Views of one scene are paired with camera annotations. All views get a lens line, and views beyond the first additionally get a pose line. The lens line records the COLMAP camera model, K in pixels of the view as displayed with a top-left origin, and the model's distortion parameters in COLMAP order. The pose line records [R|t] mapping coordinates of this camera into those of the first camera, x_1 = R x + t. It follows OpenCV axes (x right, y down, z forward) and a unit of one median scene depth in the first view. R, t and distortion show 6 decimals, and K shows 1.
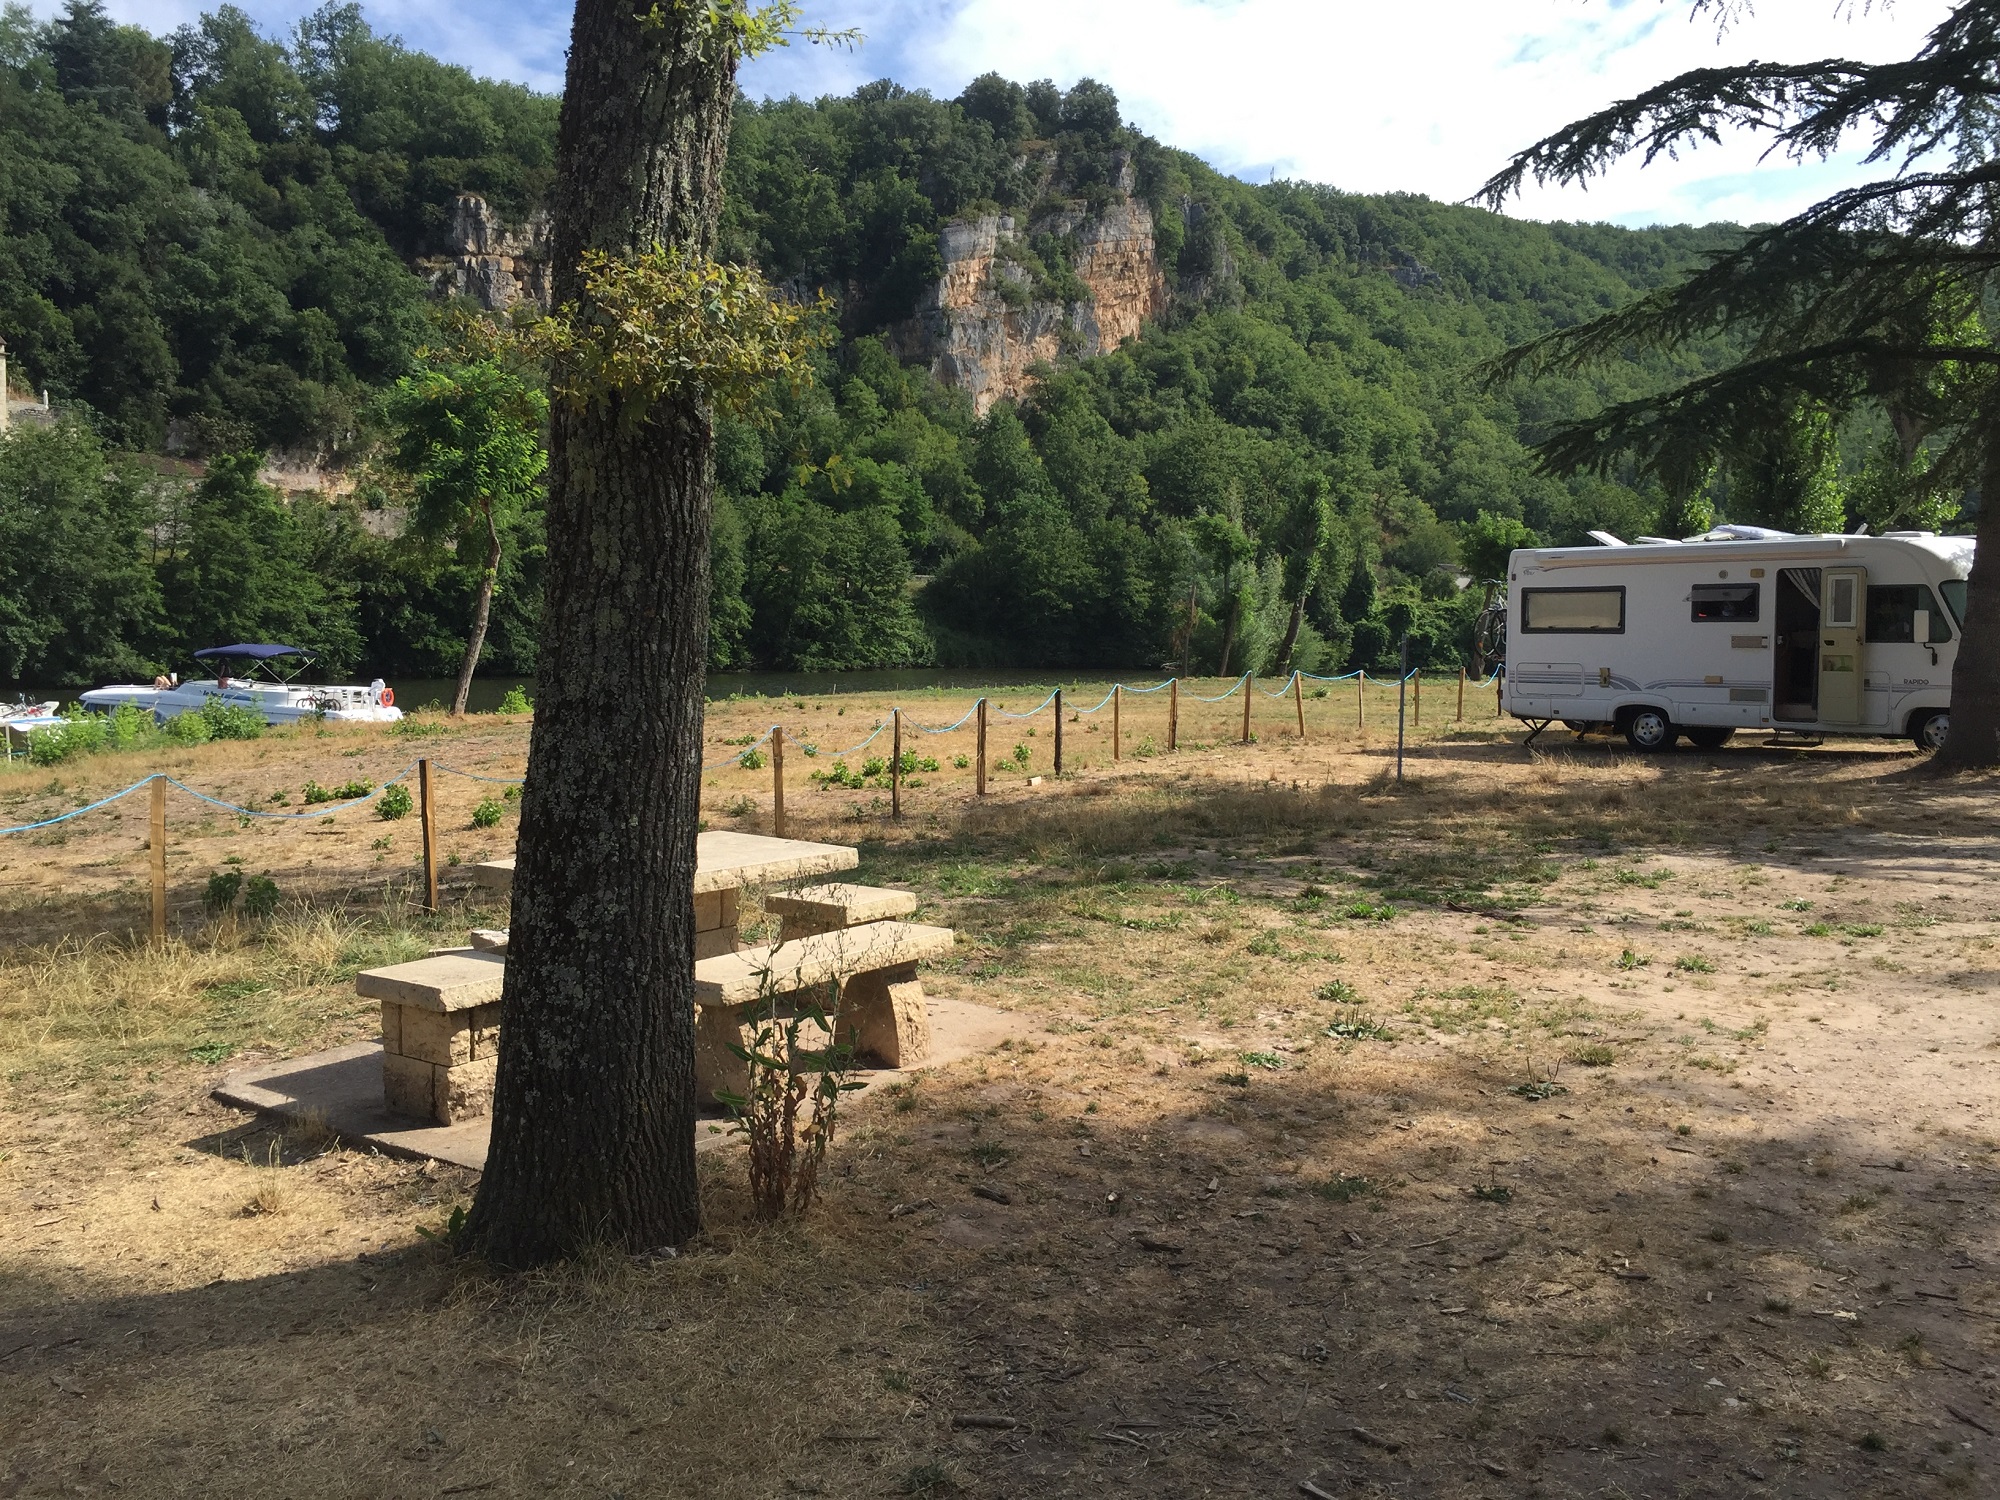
lens RADIAL K [[1741.7, 0, 1017.9], [0, 1741.7, 742.7], [0, 0, 1]] dist [0.050627, -0.018329]
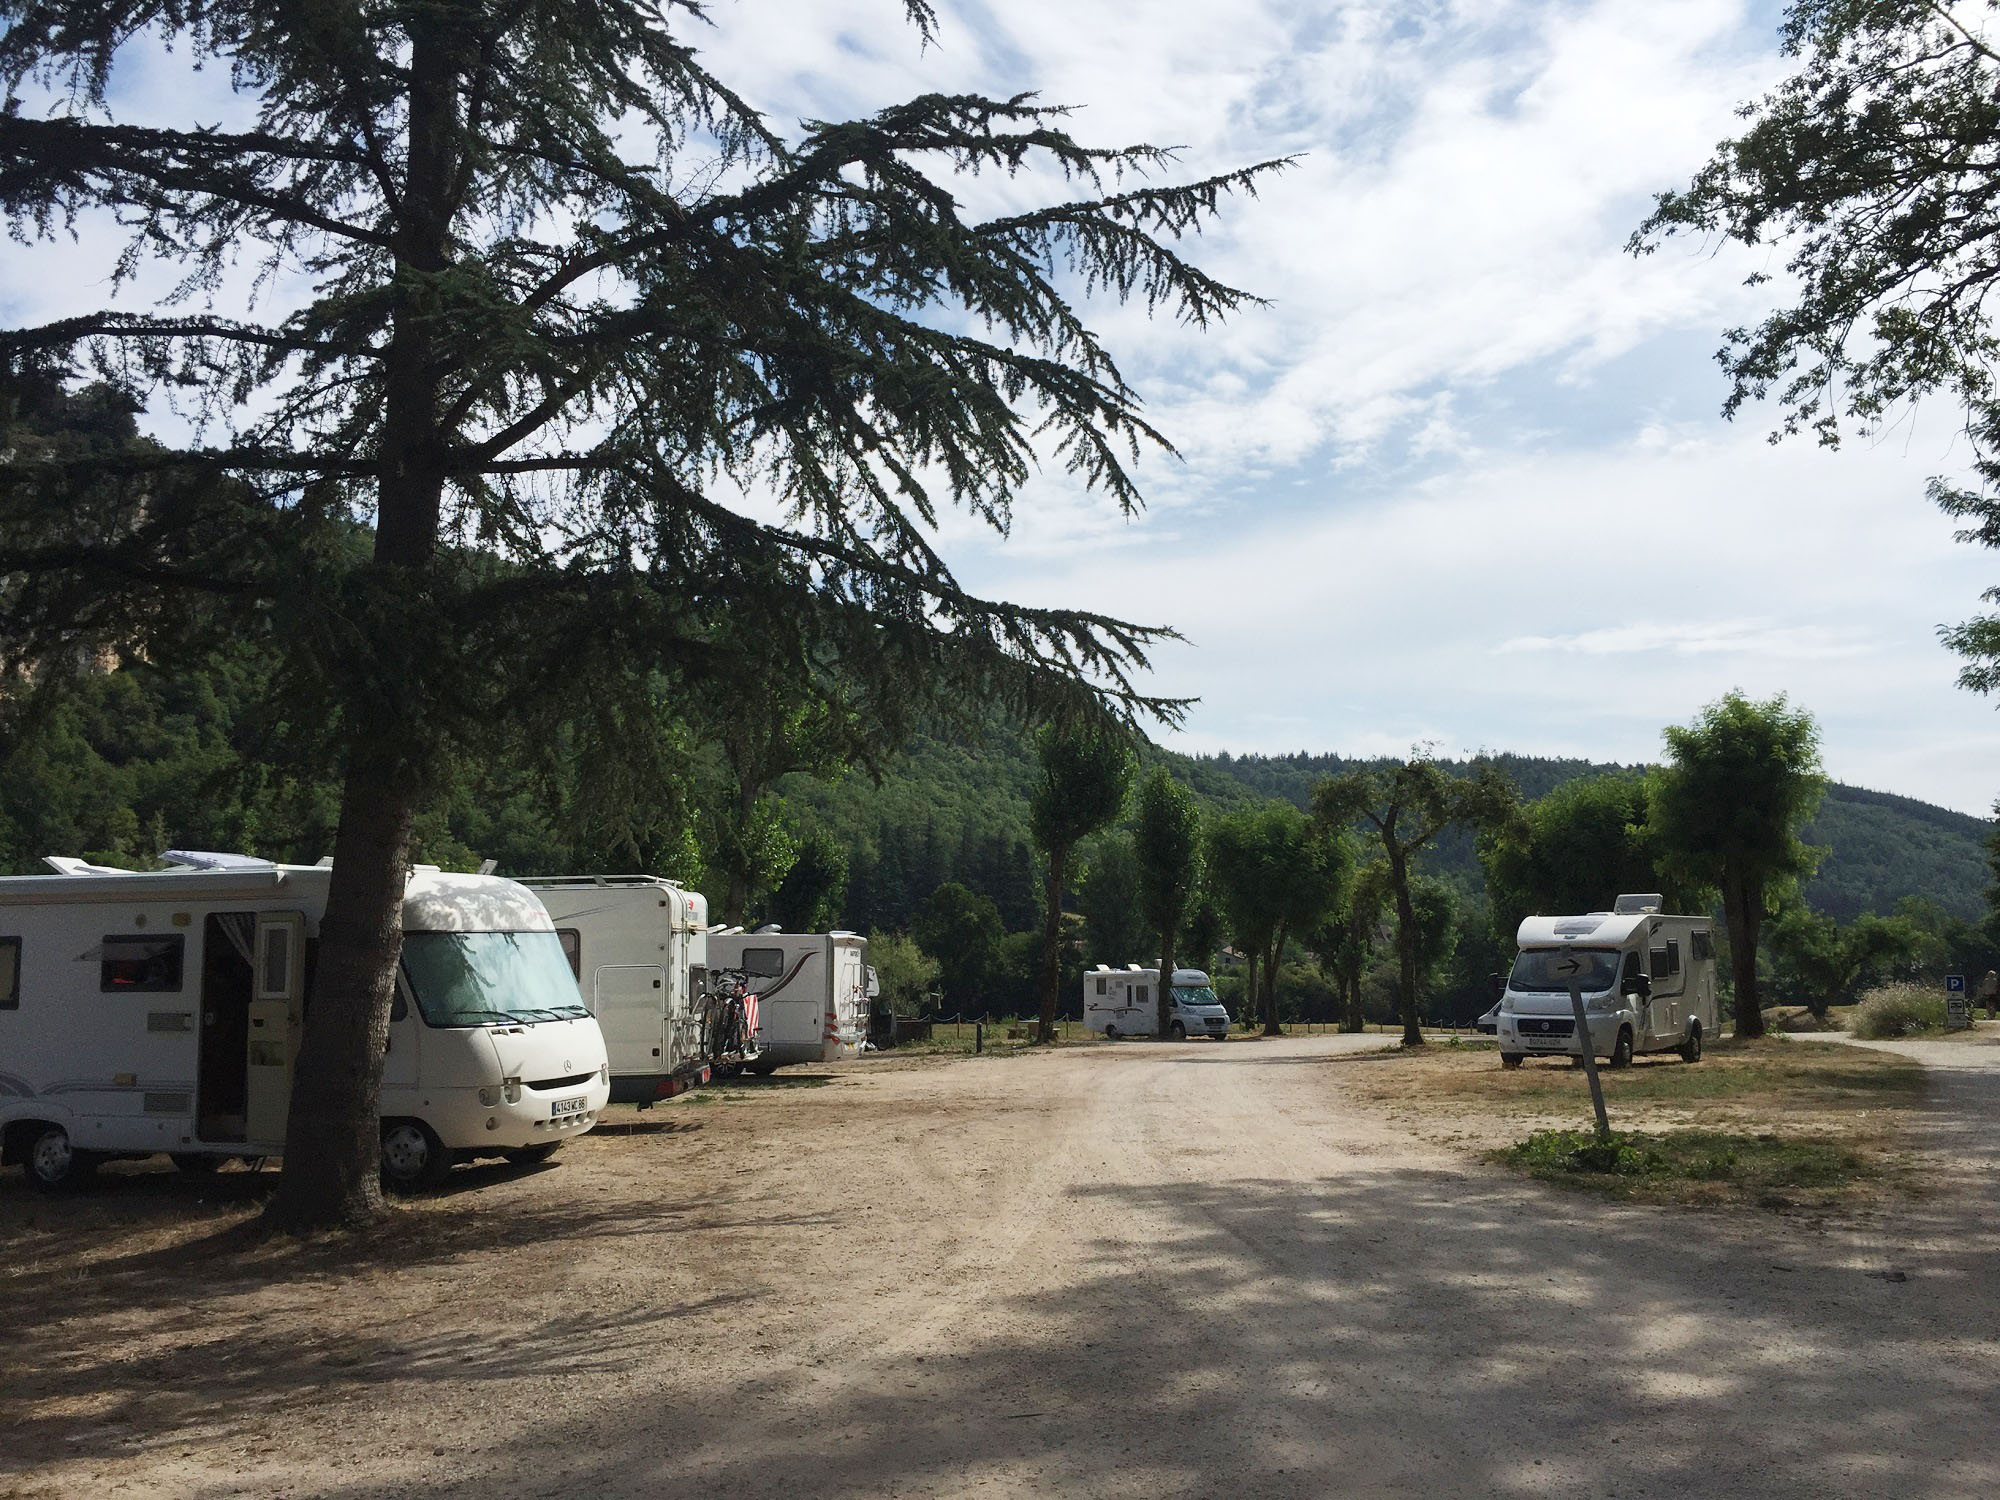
lens RADIAL K [[1741.7, 0, 1017.9], [0, 1741.7, 742.7], [0, 0, 1]] dist [0.050627, -0.018329]
pose [[0.870856, 0.062208, 0.487585, 0.022917], [0.035775, 0.981307, -0.189095, -0.001451], [-0.490234, 0.182118, 0.852352, 0.015575]]
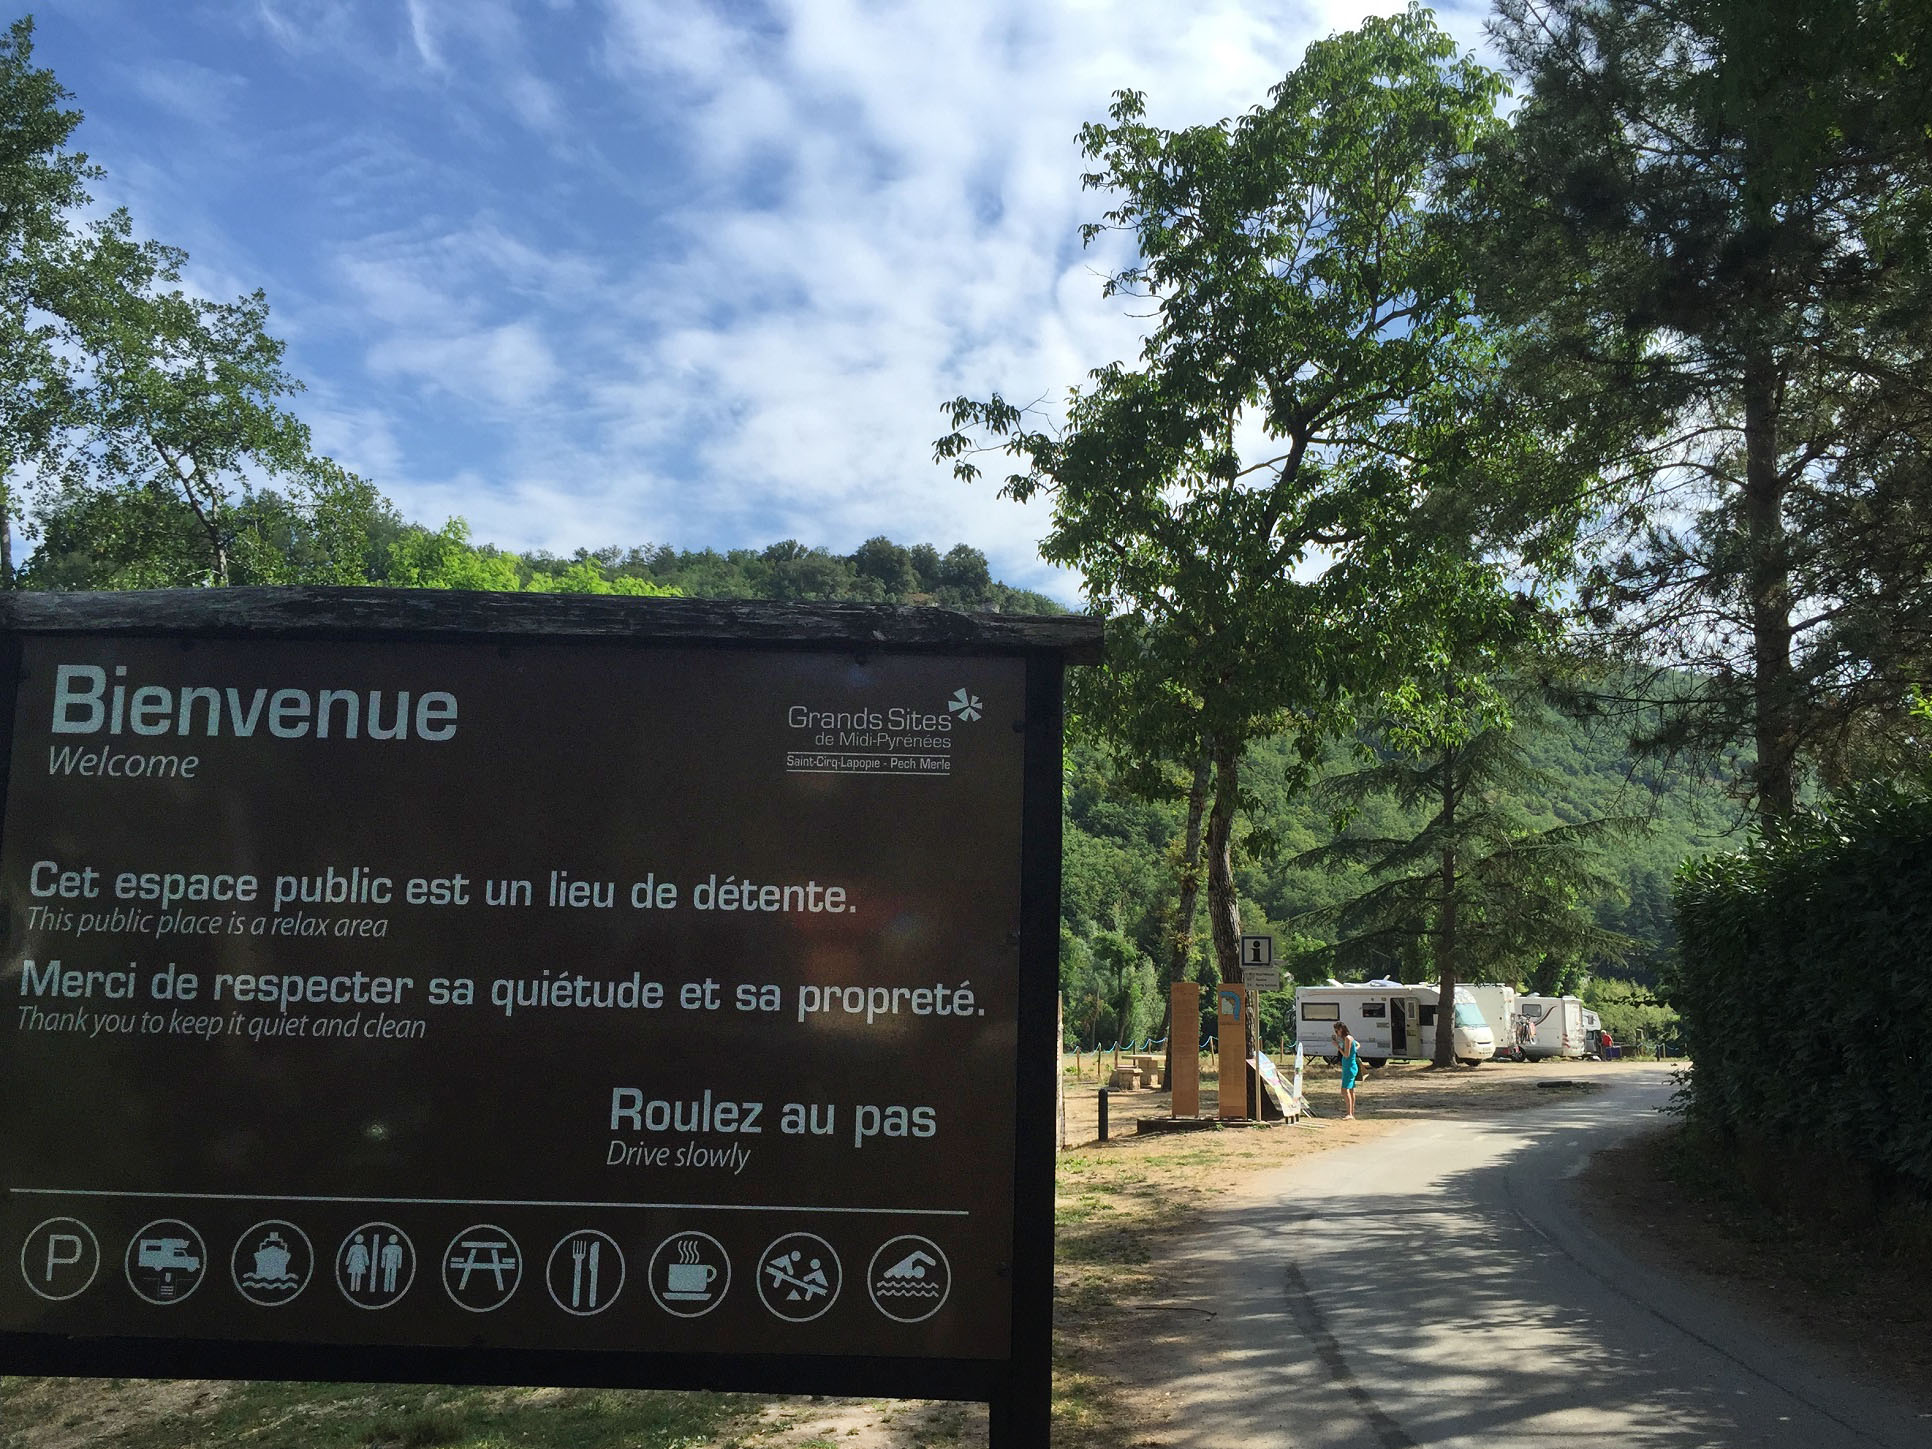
lens RADIAL K [[1682.5, 0, 983.3], [0, 1682.5, 717.4], [0, 0, 1]] dist [0.050627, -0.018329]
pose [[0.997609, 0.020635, 0.065966, -0.023575], [-0.004485, 0.971712, -0.236127, 0.006219], [-0.068972, 0.235267, 0.969480, -0.099399]]
